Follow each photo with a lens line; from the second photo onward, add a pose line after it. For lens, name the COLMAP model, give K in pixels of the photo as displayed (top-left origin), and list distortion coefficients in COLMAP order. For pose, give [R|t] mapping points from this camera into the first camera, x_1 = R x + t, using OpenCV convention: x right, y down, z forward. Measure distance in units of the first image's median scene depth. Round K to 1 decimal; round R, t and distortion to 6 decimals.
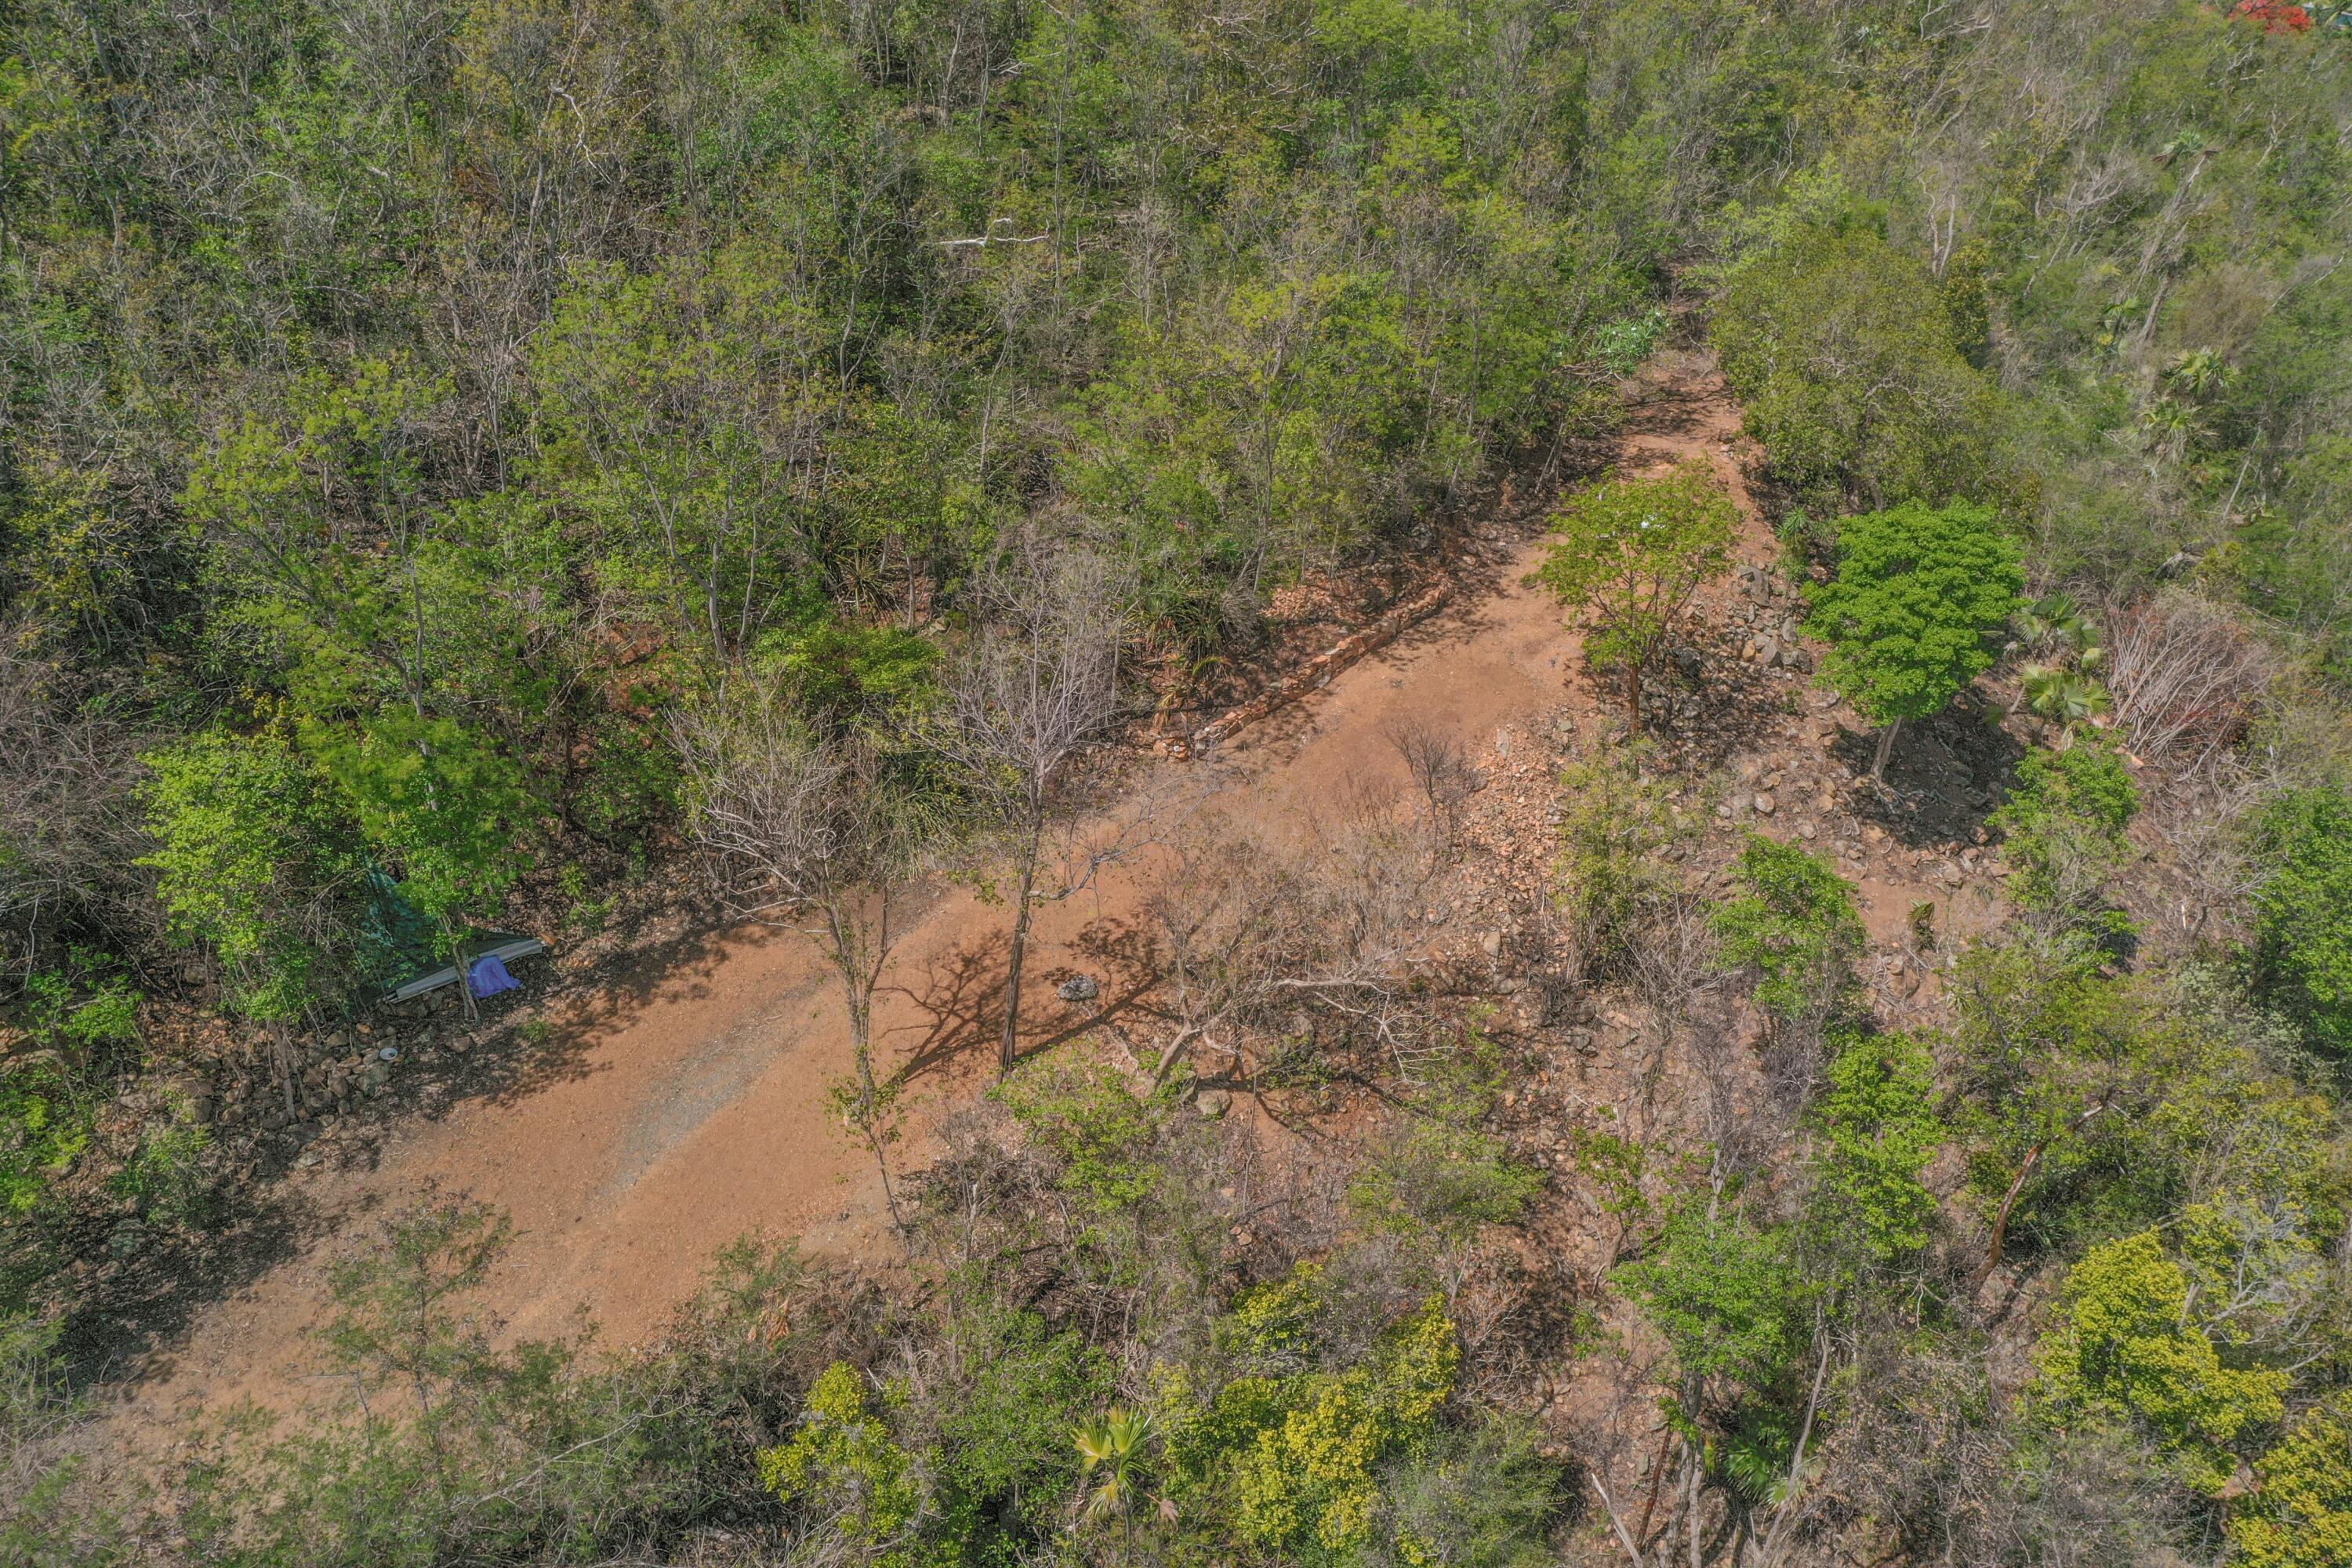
lens RADIAL K [[1941.6, 0, 1168.1], [0, 1941.6, 799.6], [0, 0, 1]] dist [0.008824, 0.010967]
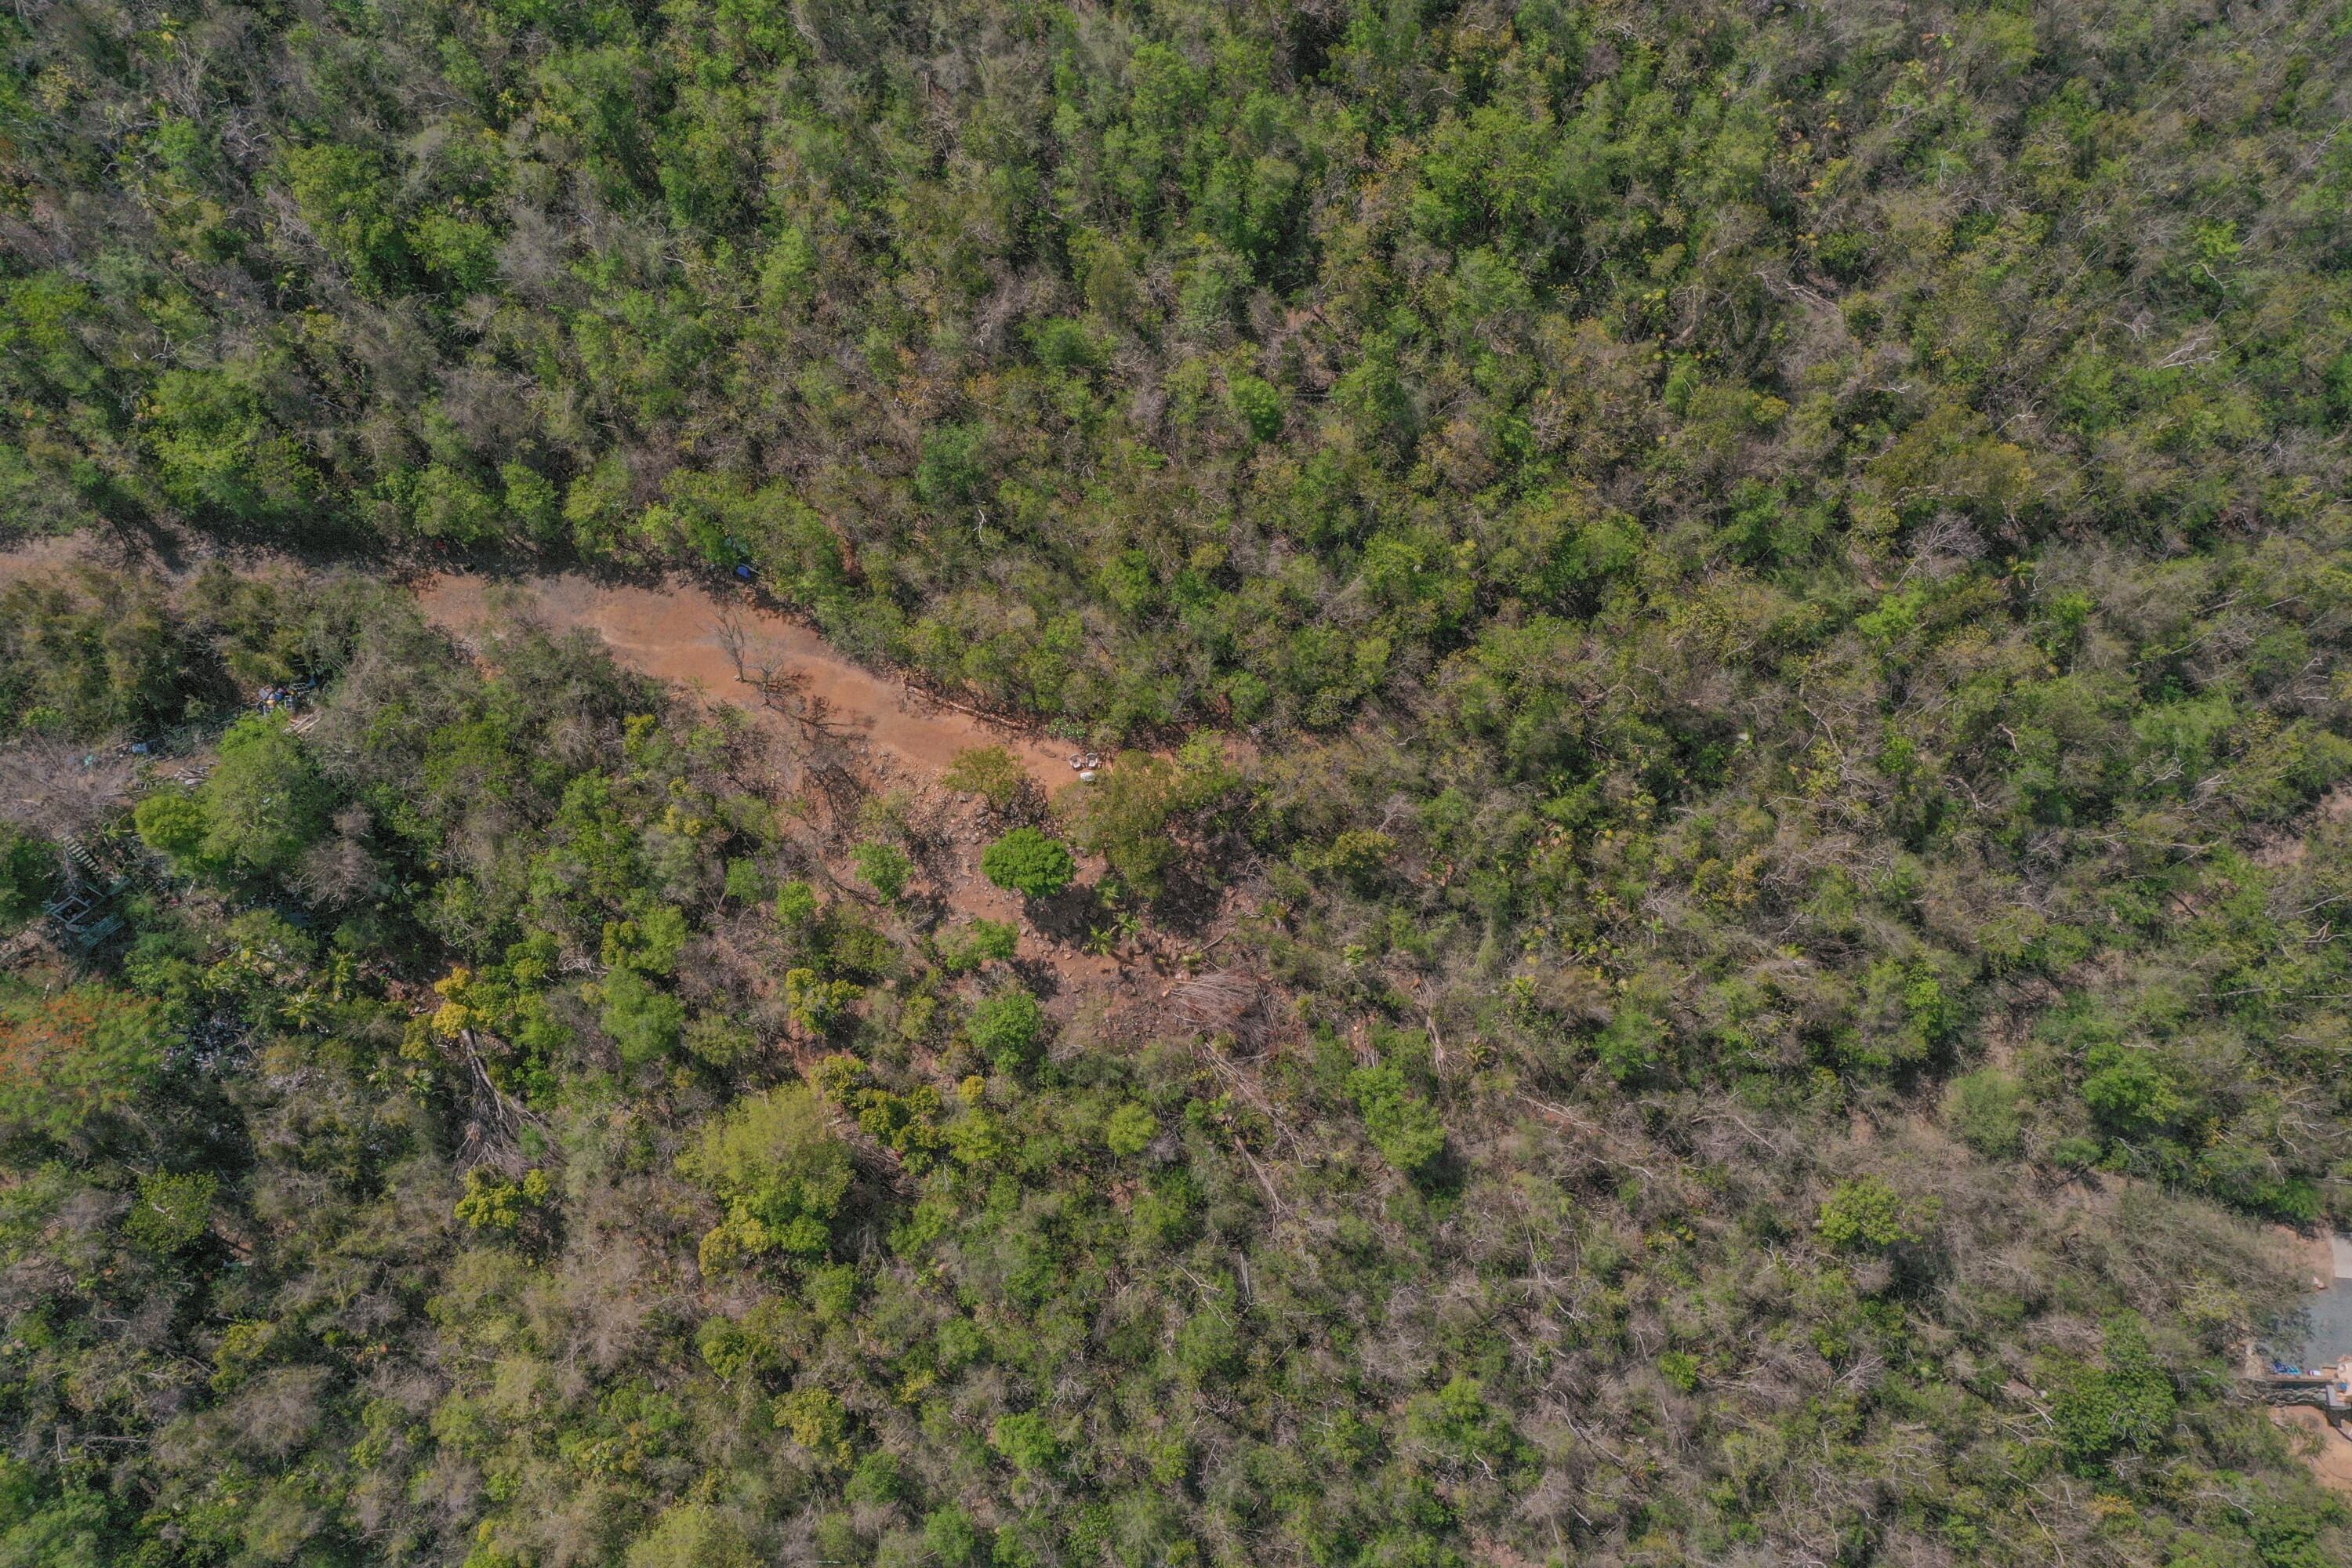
lens RADIAL K [[1941.6, 0, 1168.1], [0, 1941.6, 799.6], [0, 0, 1]] dist [0.008824, 0.010967]
pose [[0.424346, 0.838847, -0.340978, 1.524371], [-0.531324, 0.535589, 0.656383, -2.392498], [0.733230, -0.097363, 0.672974, -0.864560]]
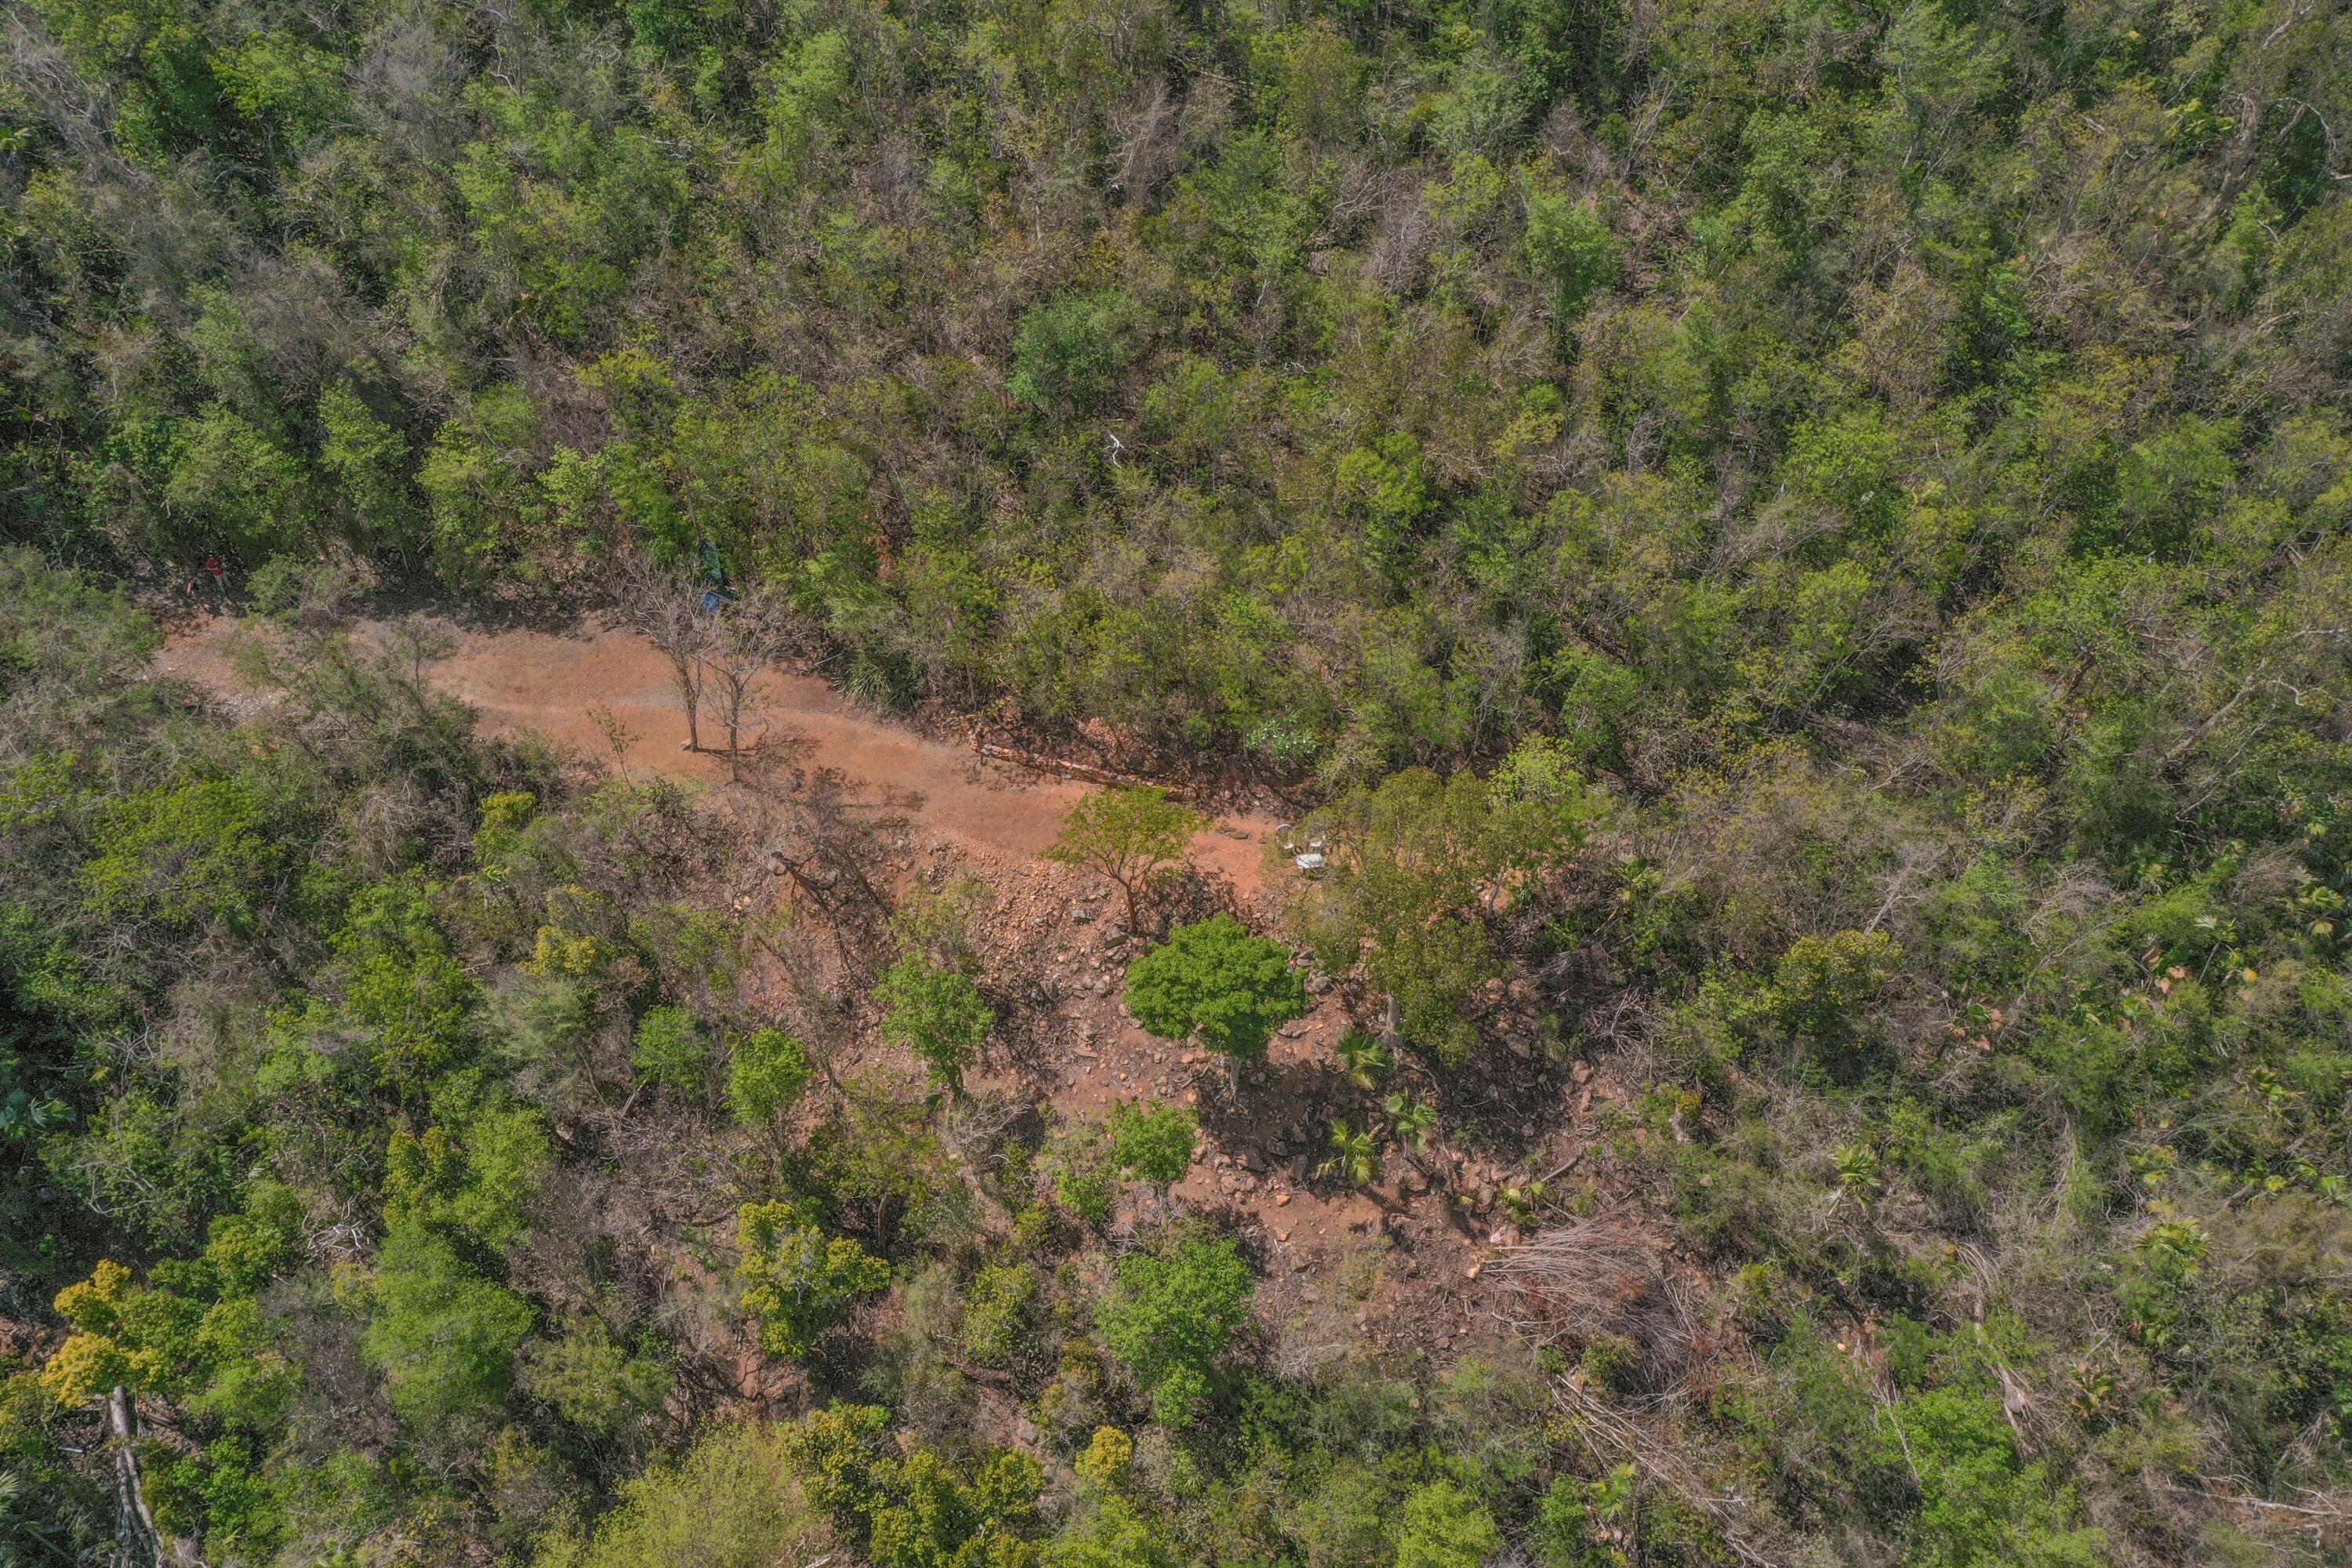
lens RADIAL K [[1908.0, 0, 1176.0], [0, 1908.0, 784.0], [0, 0, 1]] dist [0.017335, 0.008134]
pose [[0.439619, 0.662430, -0.606565, 1.288499], [-0.524164, 0.737613, 0.425651, -0.923958], [0.729375, 0.130816, 0.671491, -0.040742]]
